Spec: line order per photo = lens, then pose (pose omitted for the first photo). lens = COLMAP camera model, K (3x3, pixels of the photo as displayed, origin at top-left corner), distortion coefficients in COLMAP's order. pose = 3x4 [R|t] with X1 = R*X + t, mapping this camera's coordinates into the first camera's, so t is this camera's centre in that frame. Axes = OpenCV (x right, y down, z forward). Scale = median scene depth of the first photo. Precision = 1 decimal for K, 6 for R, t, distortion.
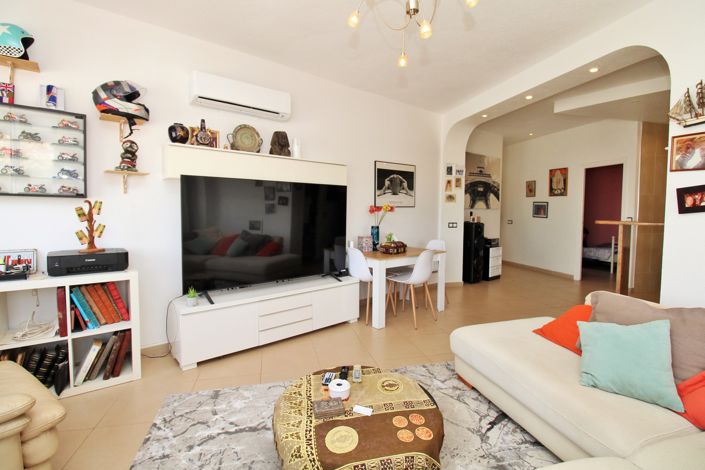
lens RADIAL K [[330.2, 0, 355.9], [0, 330.2, 229.2], [0, 0, 1]] dist [-0.004193, -0.000831]
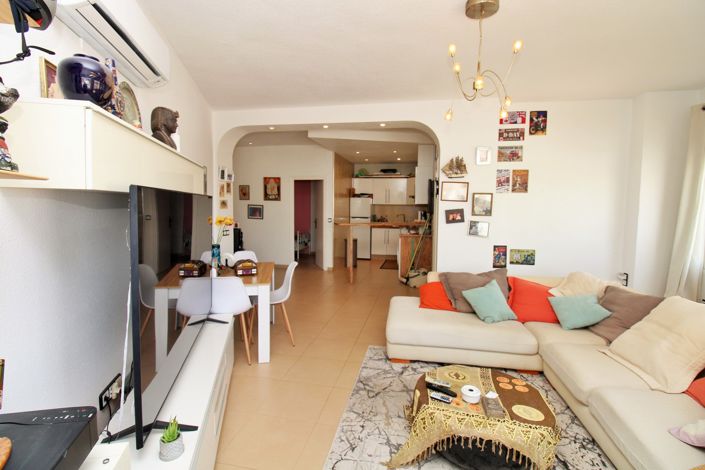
lens RADIAL K [[330.2, 0, 354.2], [0, 330.2, 234.2], [0, 0, 1]] dist [-0.004193, -0.000831]
pose [[0.434852, -0.079939, 0.896947, -0.388411], [0.044942, 0.996737, 0.067044, -0.056142], [-0.899380, 0.011156, 0.437026, 0.268328]]
